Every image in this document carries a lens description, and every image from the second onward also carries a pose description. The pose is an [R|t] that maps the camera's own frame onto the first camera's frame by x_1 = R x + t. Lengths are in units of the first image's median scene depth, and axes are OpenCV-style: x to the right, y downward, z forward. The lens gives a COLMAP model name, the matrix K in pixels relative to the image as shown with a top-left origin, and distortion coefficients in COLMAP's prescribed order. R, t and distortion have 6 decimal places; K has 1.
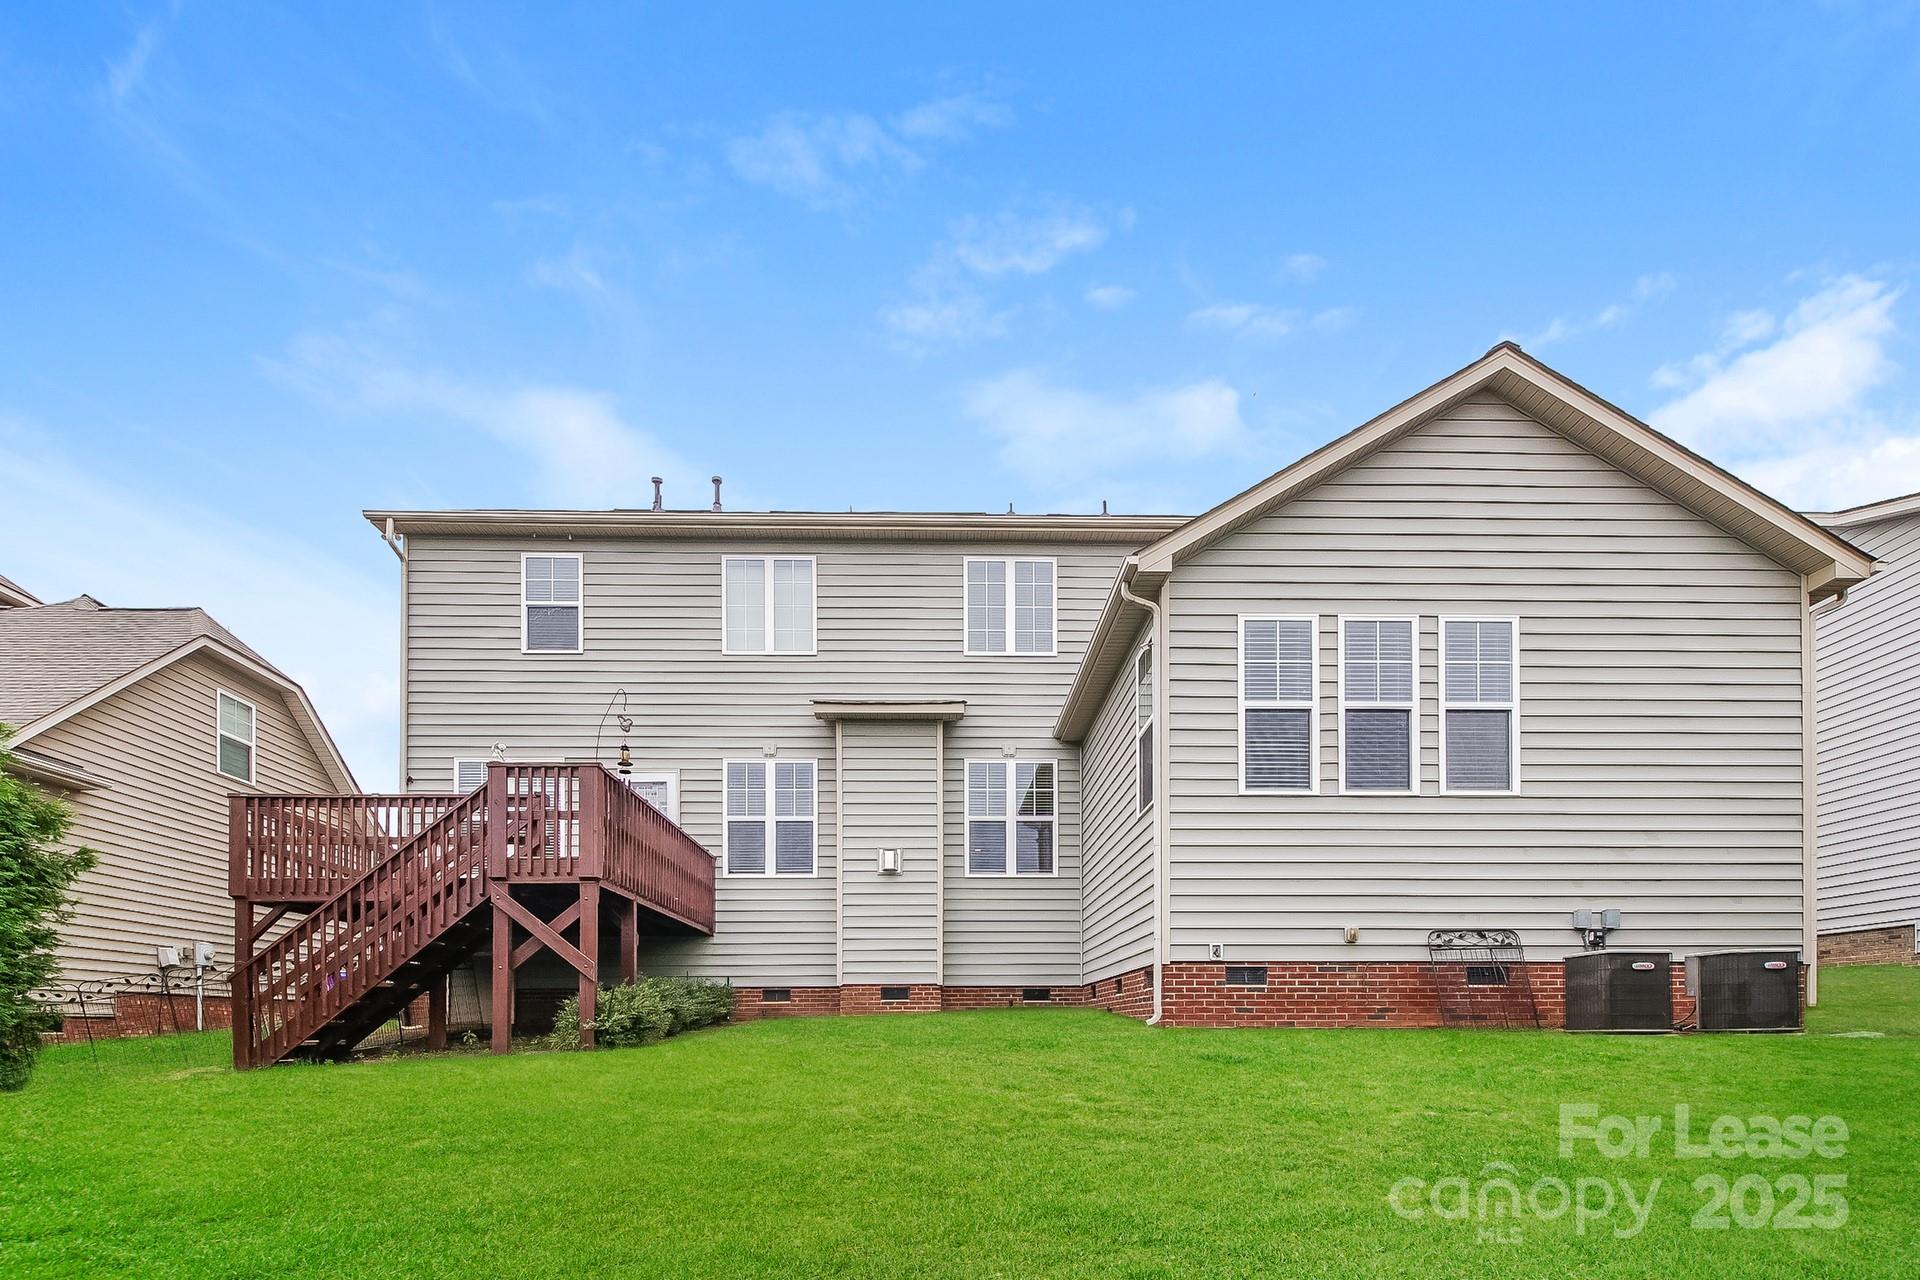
lens RADIAL K [[815.8, 0, 963.4], [0, 815.8, 718.4], [0, 0, 1]] dist [0.007168, -0.000260]
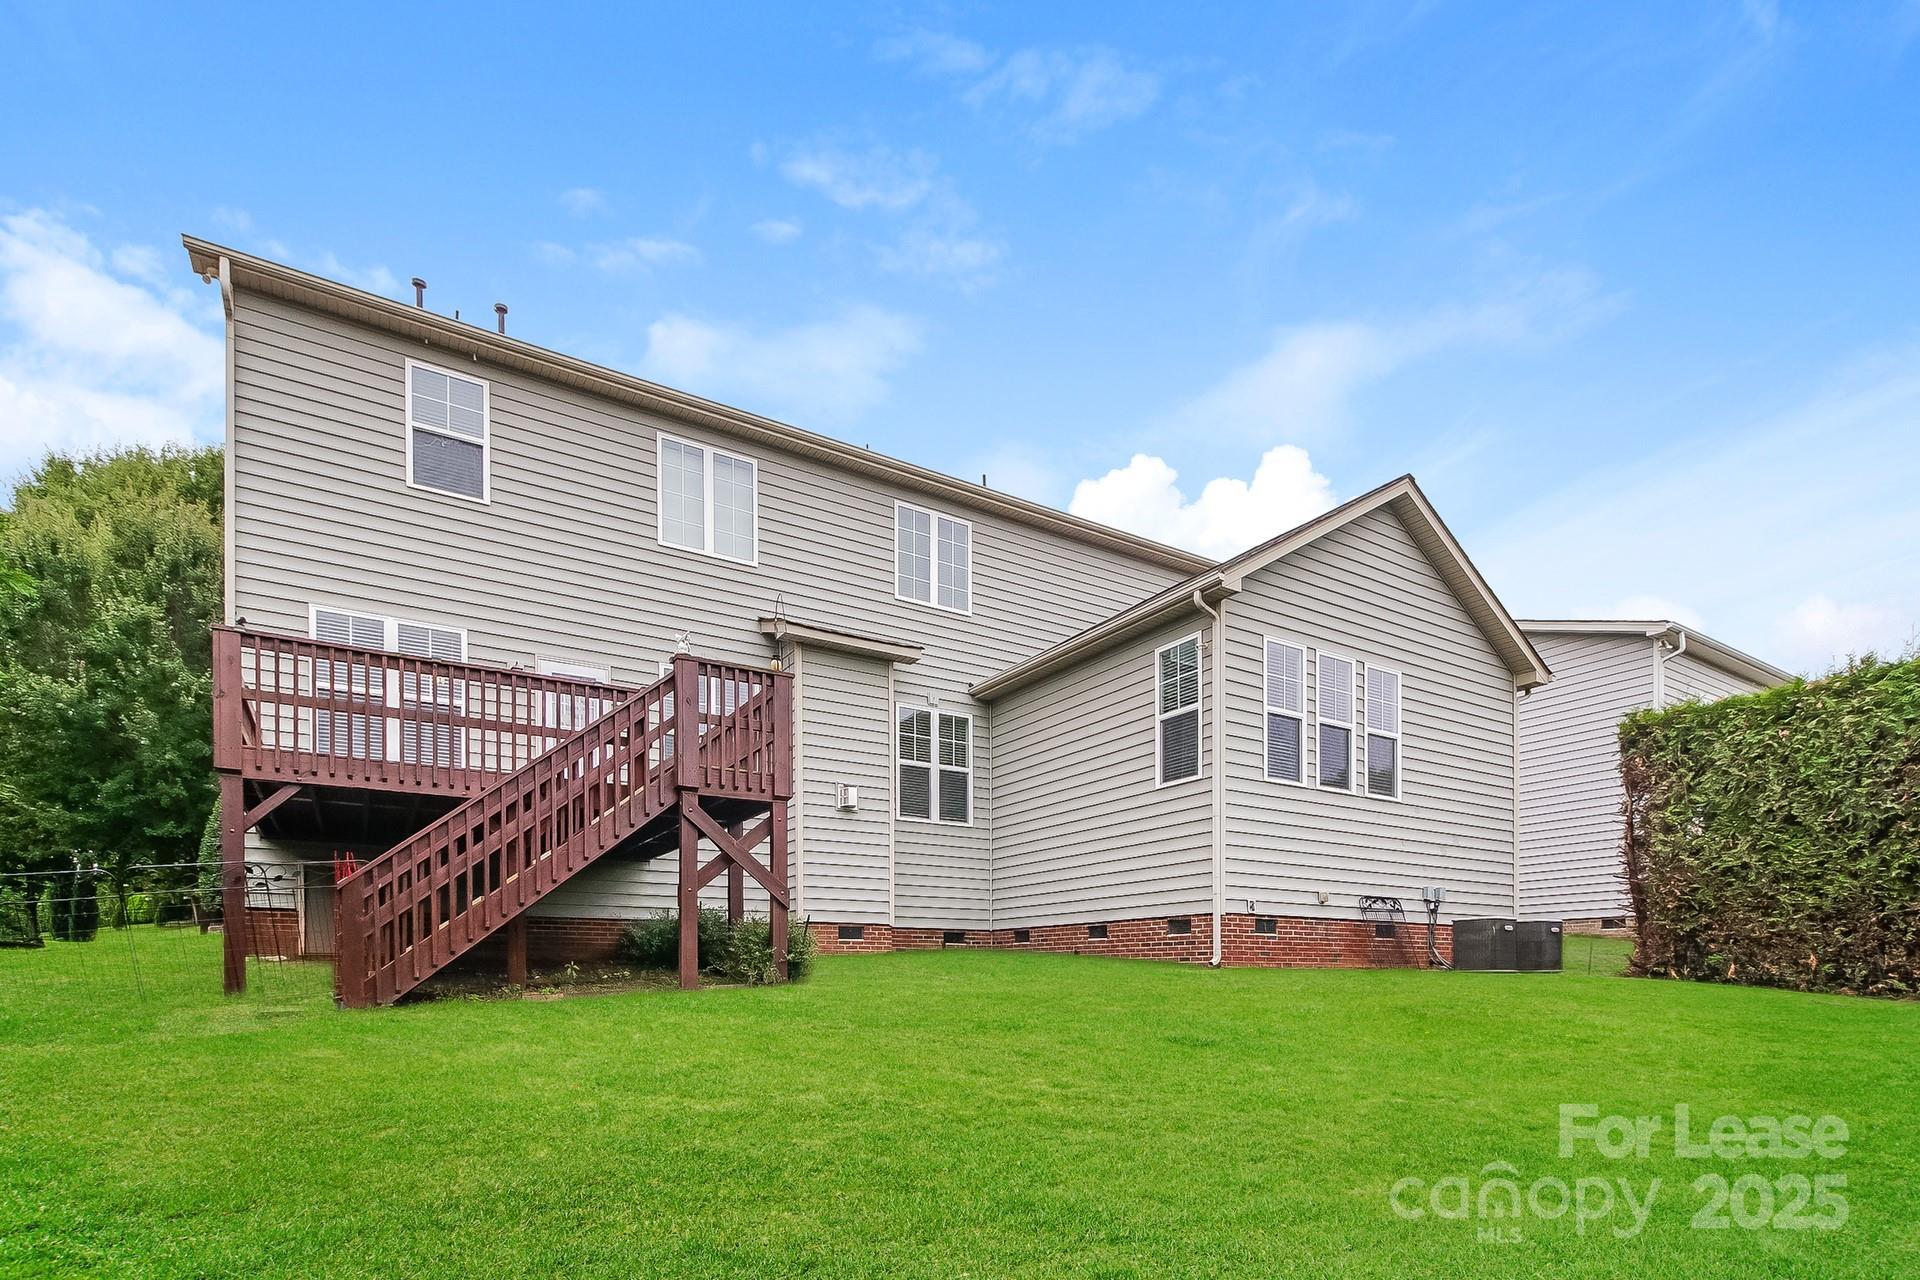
lens RADIAL K [[842.6, 0, 960.0], [0, 842.6, 640.0], [0, 0, 1]] dist [0.008012, -0.000578]
pose [[0.881053, 0.180604, 0.437182, -0.646816], [-0.172099, 0.983289, -0.059374, 0.036631], [-0.440599, -0.022927, 0.897411, 0.048161]]
